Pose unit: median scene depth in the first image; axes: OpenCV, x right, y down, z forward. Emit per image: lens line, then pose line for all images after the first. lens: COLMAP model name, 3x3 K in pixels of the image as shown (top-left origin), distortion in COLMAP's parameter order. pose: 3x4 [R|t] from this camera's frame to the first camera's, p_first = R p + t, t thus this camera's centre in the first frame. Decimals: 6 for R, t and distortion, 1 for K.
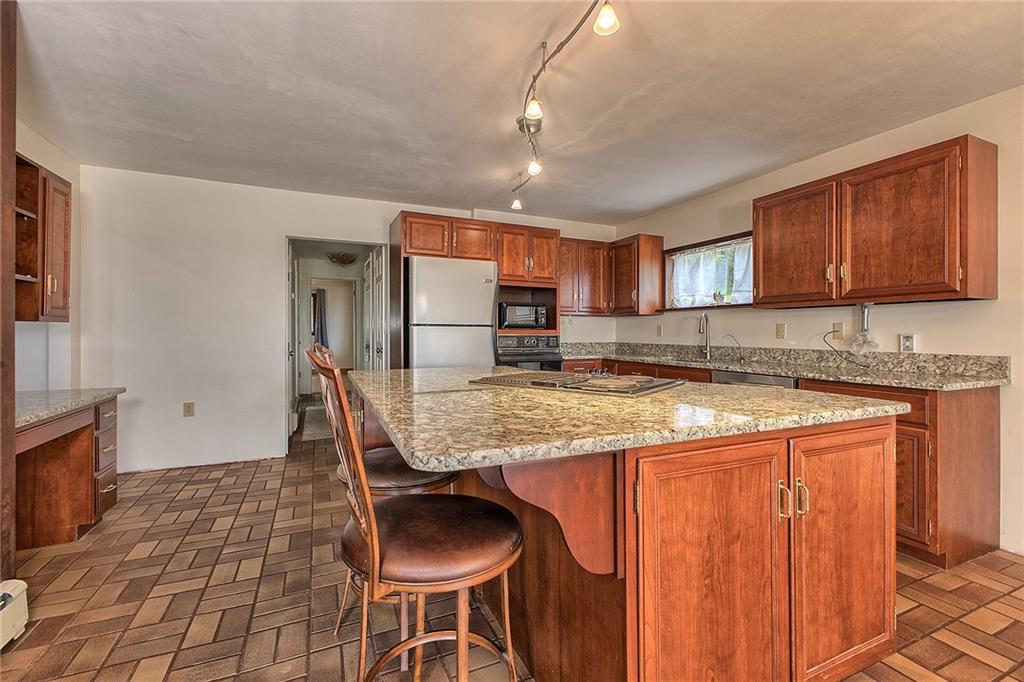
lens RADIAL K [[444.5, 0, 516.5], [0, 444.5, 333.4], [0, 0, 1]] dist [-0.001550, -0.000288]
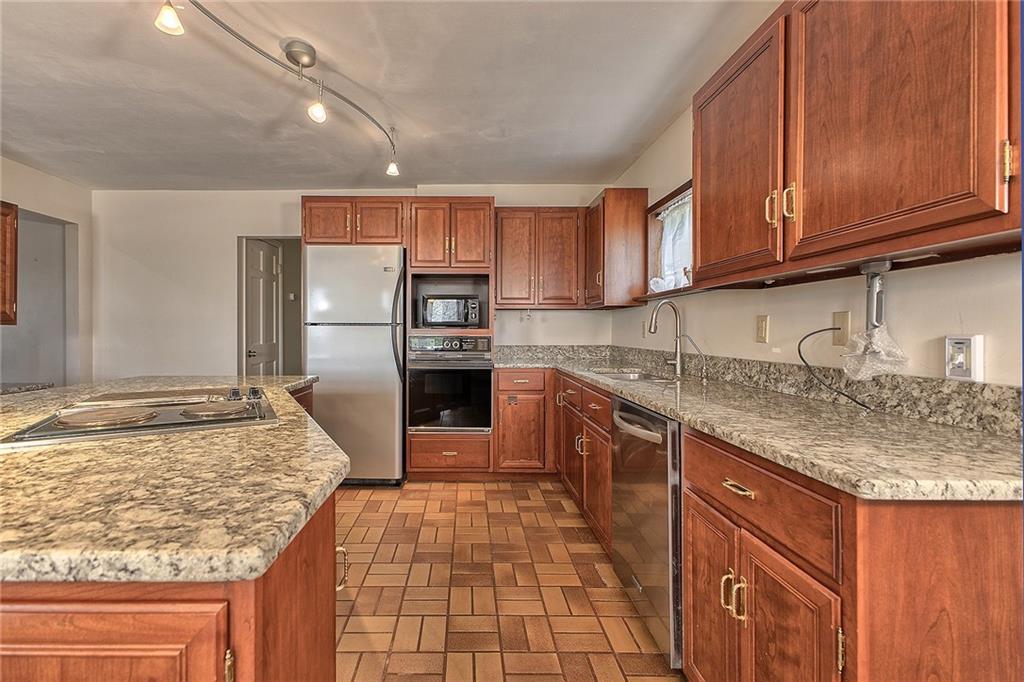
lens RADIAL K [[474.1, 0, 462.7], [0, 474.1, 333.4], [0, 0, 1]] dist [0.009097, -0.001704]
pose [[0.901411, -0.001567, -0.432963, 0.452259], [0.002043, 0.999998, 0.000636, -0.000764], [0.432961, -0.001458, 0.901412, 0.278337]]
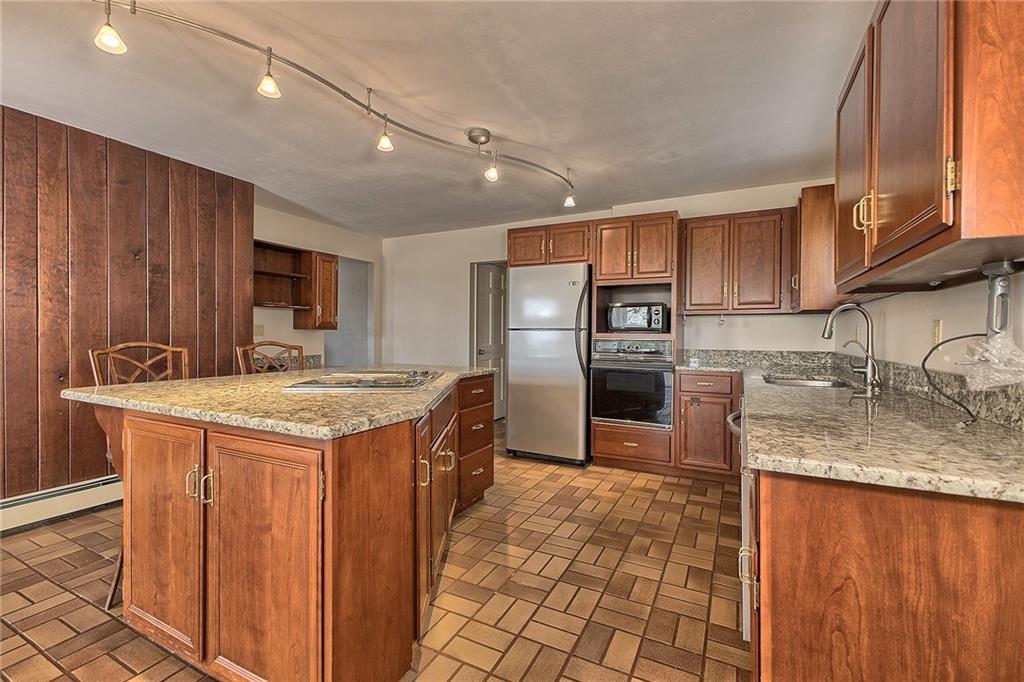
lens RADIAL K [[447.3, 0, 513.0], [0, 447.3, 336.1], [0, 0, 1]] dist [0.004677, 0.000740]
pose [[0.630369, 0.002385, -0.776292, 0.621718], [-0.005817, 0.999982, -0.001651, -0.000101], [0.776274, 0.005556, 0.630372, 0.282384]]
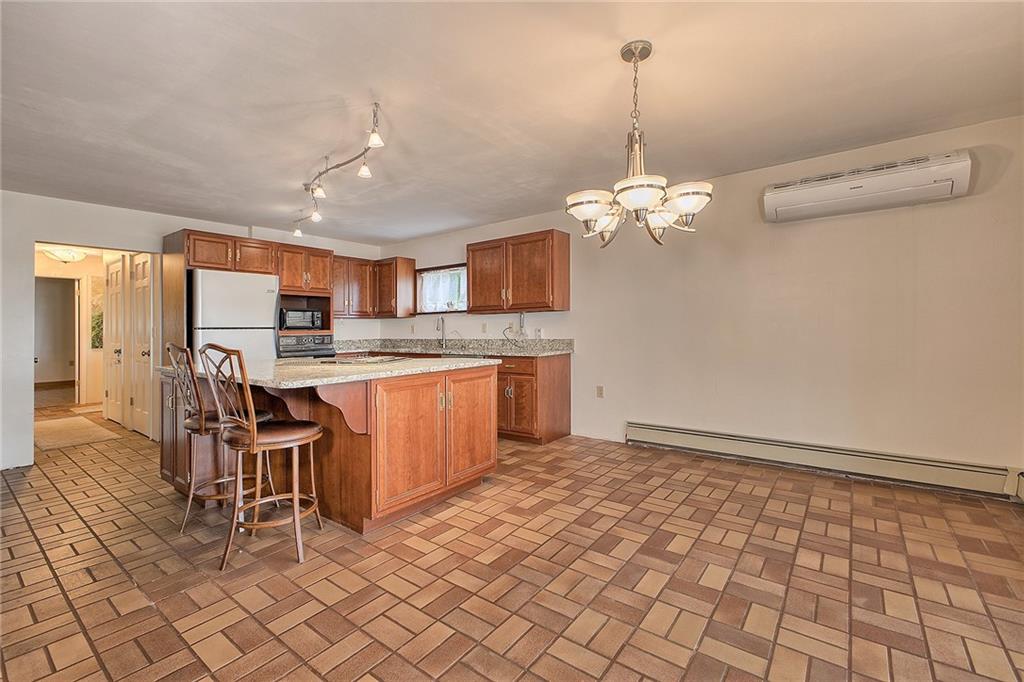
lens RADIAL K [[451.1, 0, 511.8], [0, 451.1, 305.2], [0, 0, 1]] dist [0.022755, -0.000029]
pose [[0.884053, 0.005602, 0.467353, -0.060835], [0.021517, 0.998380, -0.052670, 0.000199], [-0.466891, 0.056619, 0.882500, -0.409546]]
